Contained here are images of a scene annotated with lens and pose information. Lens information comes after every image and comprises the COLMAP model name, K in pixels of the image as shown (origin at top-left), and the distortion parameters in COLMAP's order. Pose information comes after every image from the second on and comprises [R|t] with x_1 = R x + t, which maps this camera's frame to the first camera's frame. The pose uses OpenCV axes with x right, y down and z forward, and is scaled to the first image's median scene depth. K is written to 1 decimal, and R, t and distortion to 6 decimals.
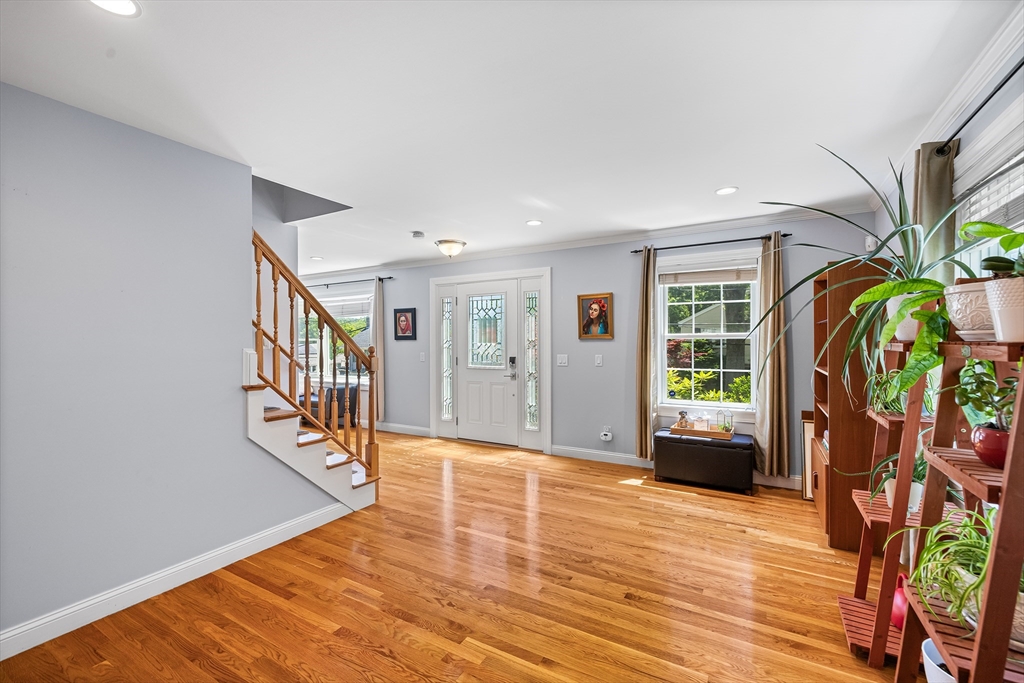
lens RADIAL K [[422.8, 0, 512.0], [0, 422.8, 341.5], [0, 0, 1]] dist [-0.000041, -0.000061]
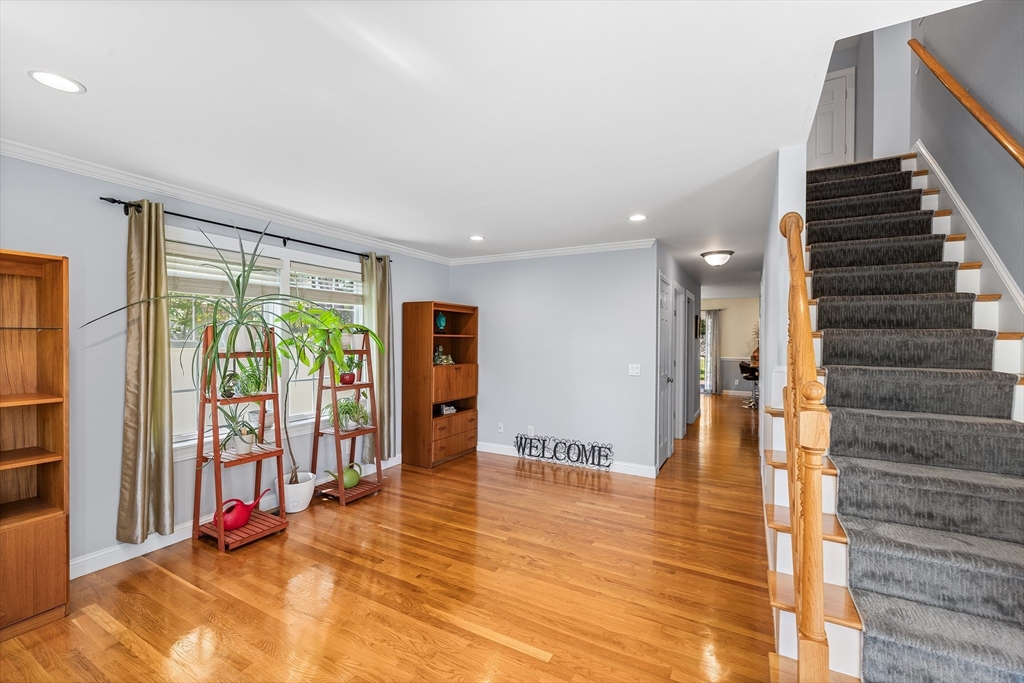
lens RADIAL K [[436.3, 0, 512.0], [0, 436.3, 341.5], [0, 0, 1]] dist [-0.002500, -0.000039]
pose [[-0.999899, -0.001437, -0.014159, -0.079015], [-0.001521, 0.999981, 0.005960, -0.037171], [0.014150, 0.005980, -0.999882, 1.987052]]
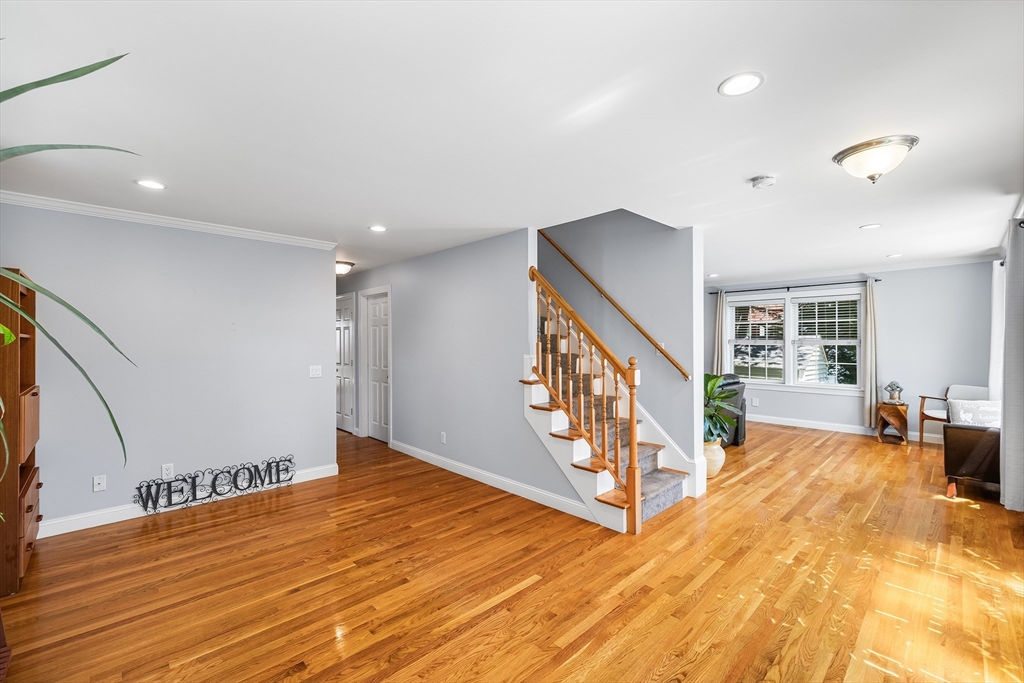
lens RADIAL K [[436.3, 0, 512.0], [0, 436.3, 341.5], [0, 0, 1]] dist [-0.002500, -0.000039]
pose [[-0.273018, 0.006795, -0.961985, 0.864854], [0.003891, 0.999975, 0.005959, -0.037609], [0.962001, -0.002116, -0.273037, 1.437375]]
